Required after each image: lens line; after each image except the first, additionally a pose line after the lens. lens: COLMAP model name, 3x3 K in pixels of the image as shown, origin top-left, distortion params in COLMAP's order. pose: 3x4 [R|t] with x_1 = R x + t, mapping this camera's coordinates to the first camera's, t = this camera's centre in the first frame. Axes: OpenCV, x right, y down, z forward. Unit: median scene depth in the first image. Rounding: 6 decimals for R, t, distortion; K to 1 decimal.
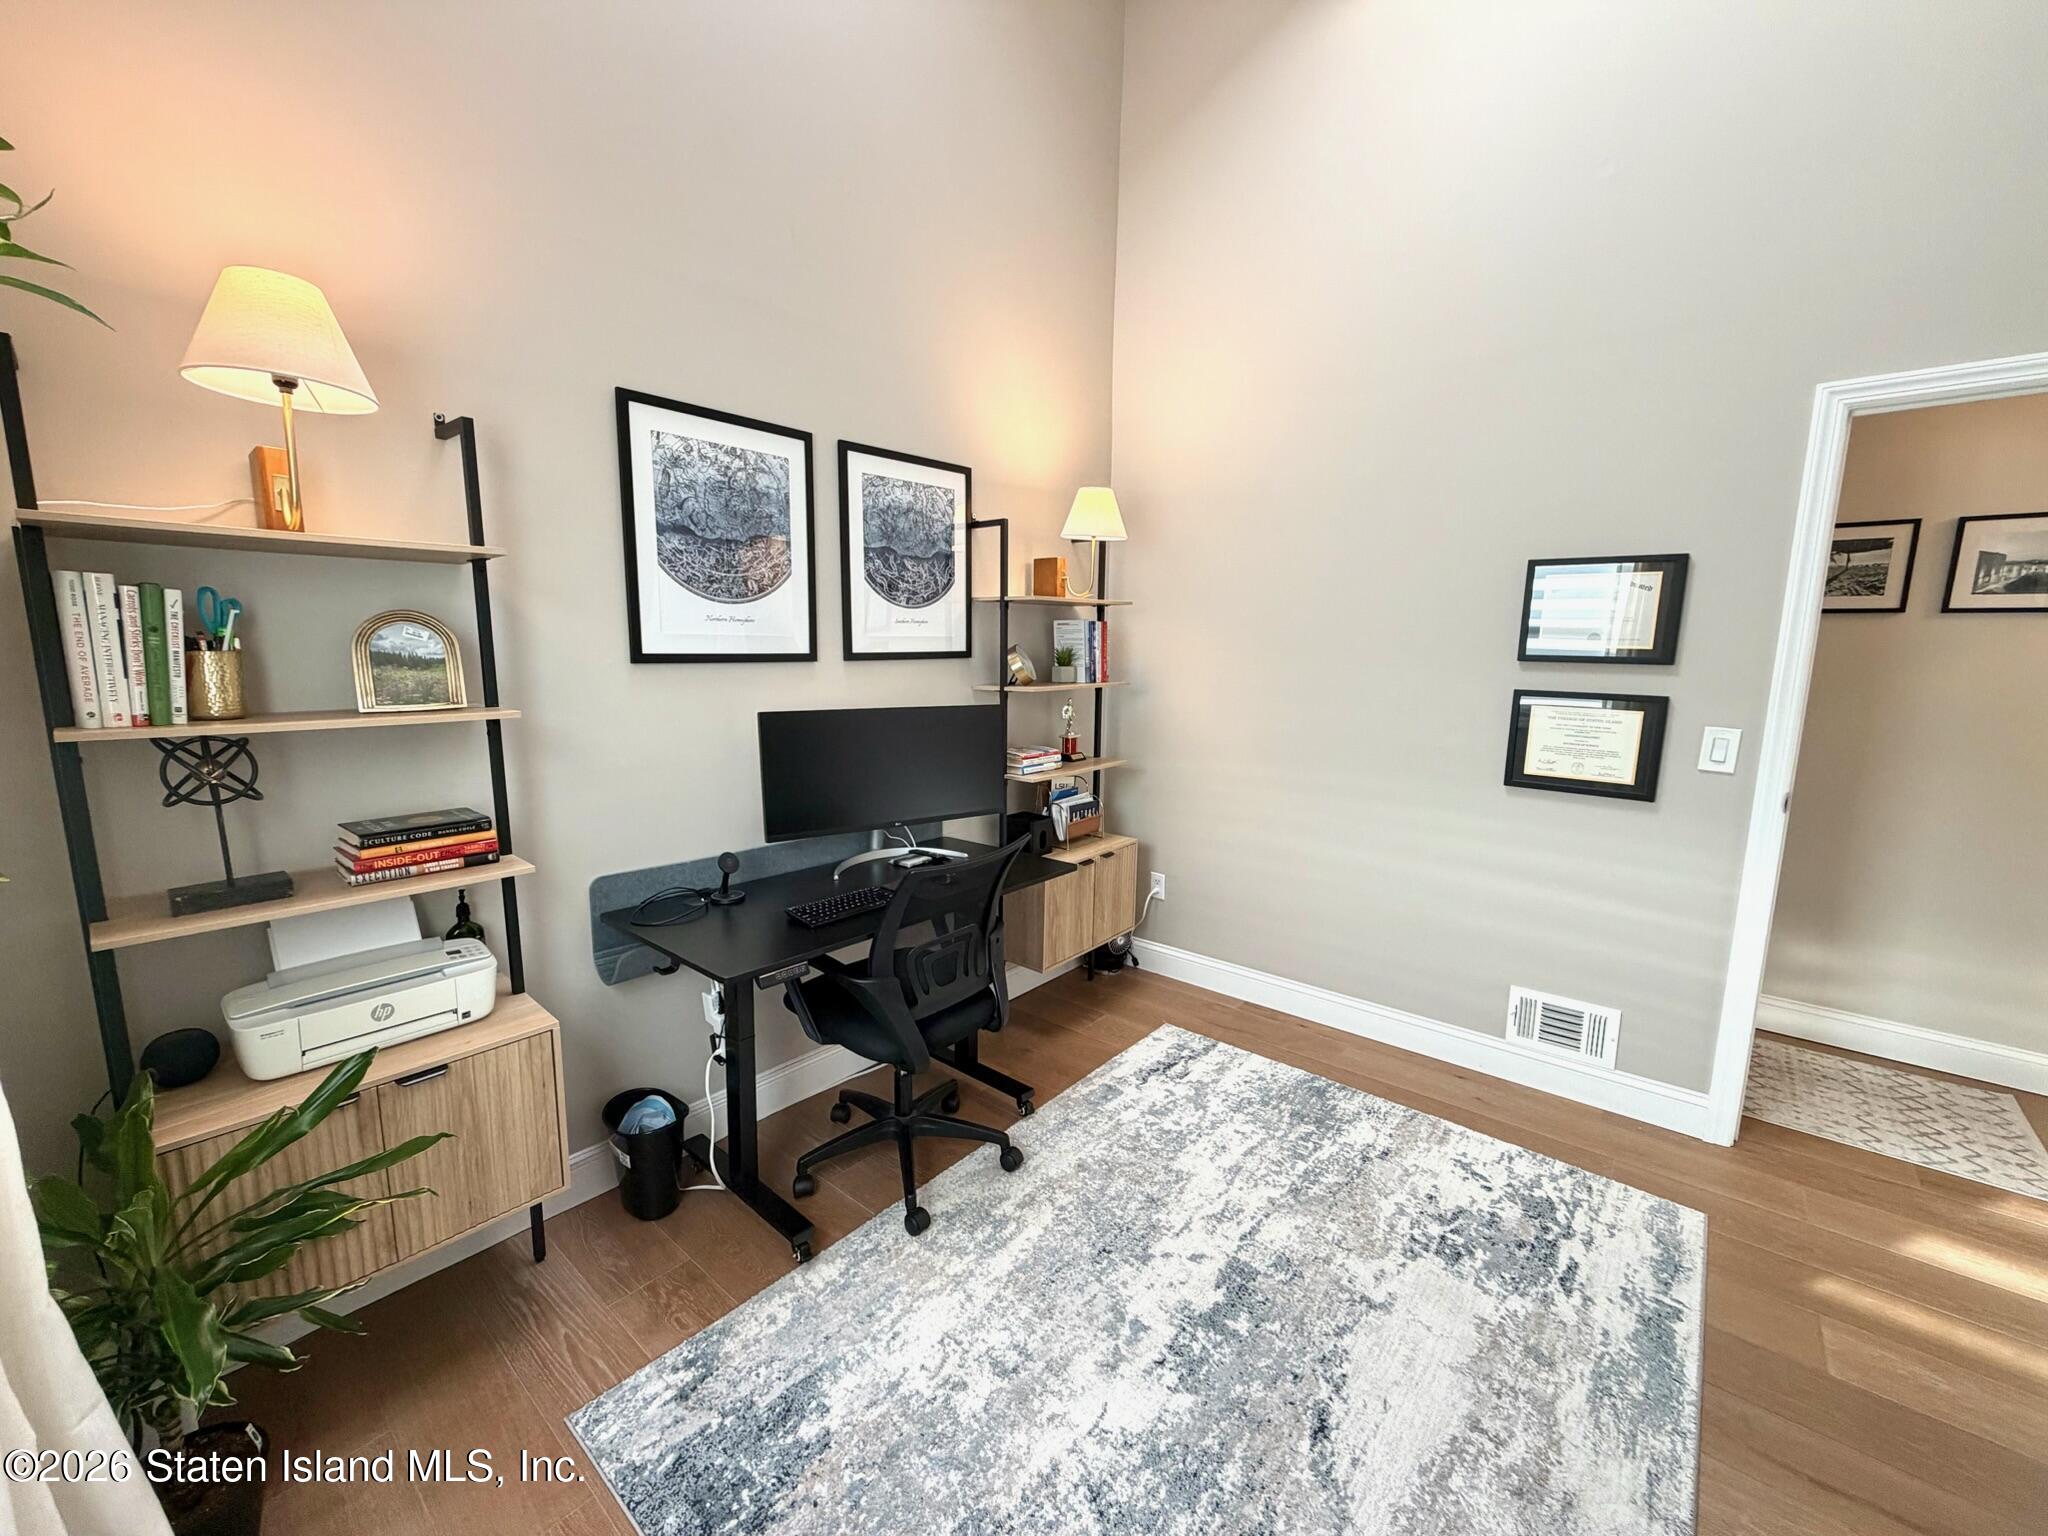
lens RADIAL K [[819.3, 0, 1017.3], [0, 819.3, 770.4], [0, 0, 1]] dist [-0.002647, -0.000214]
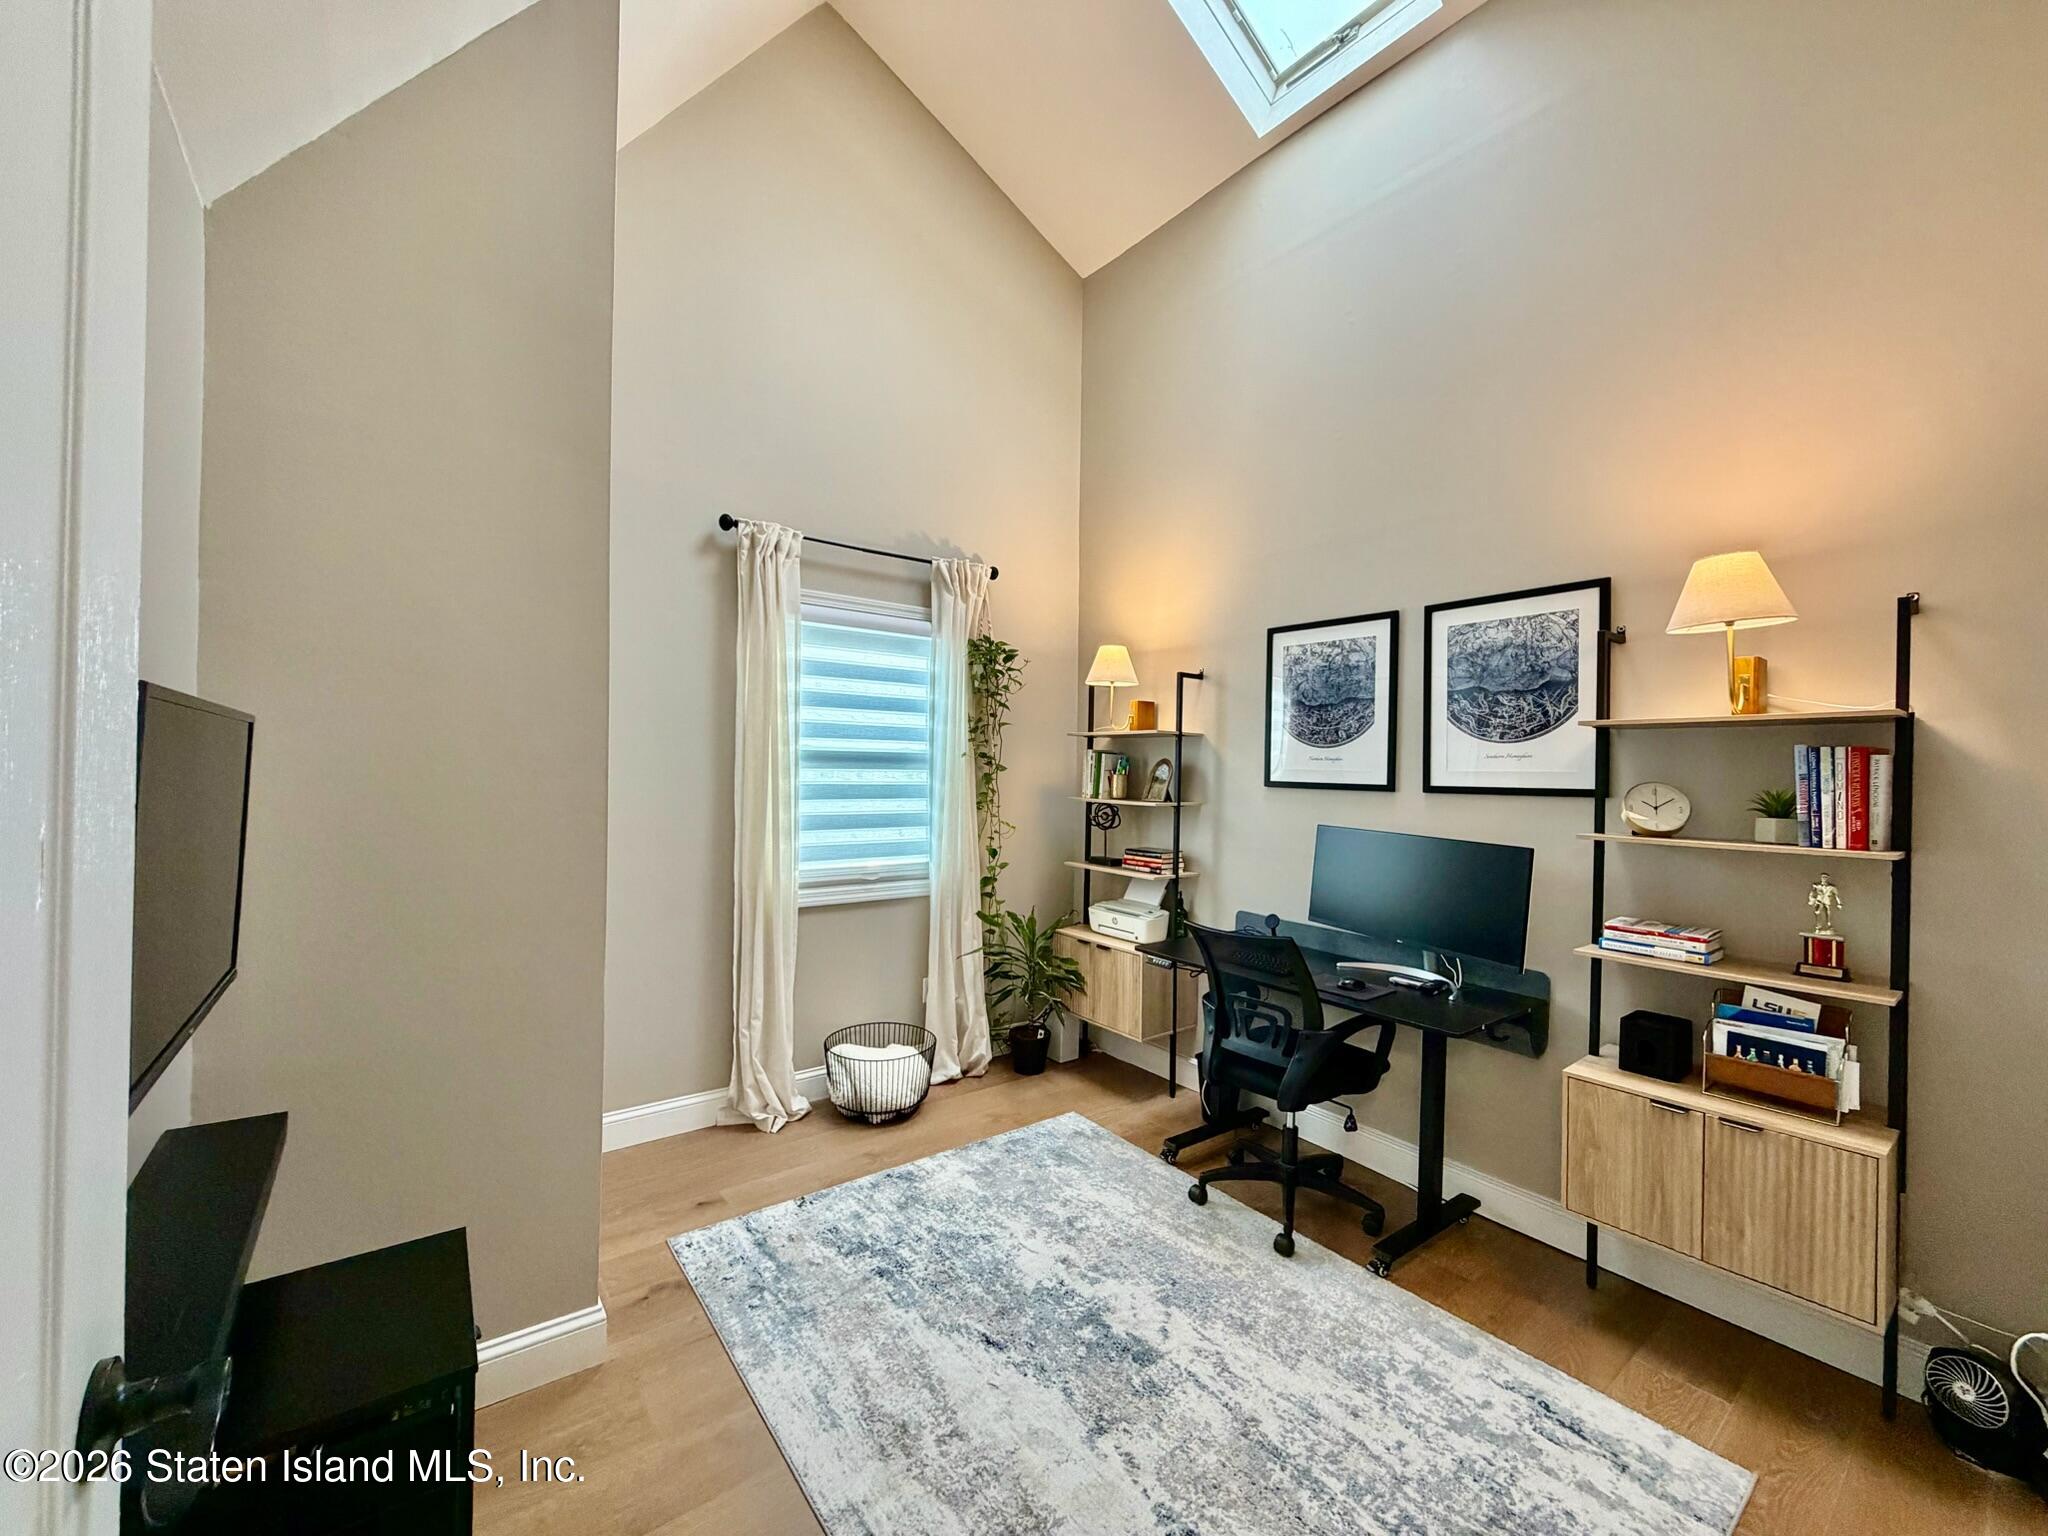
lens RADIAL K [[819.3, 0, 1020.9], [0, 819.3, 764.0], [0, 0, 1]] dist [-0.002647, -0.000214]
pose [[-0.211005, -0.016048, -0.977353, 1.123289], [-0.171573, 0.984950, 0.020868, -0.112475], [0.962309, 0.172091, -0.210583, 0.776742]]
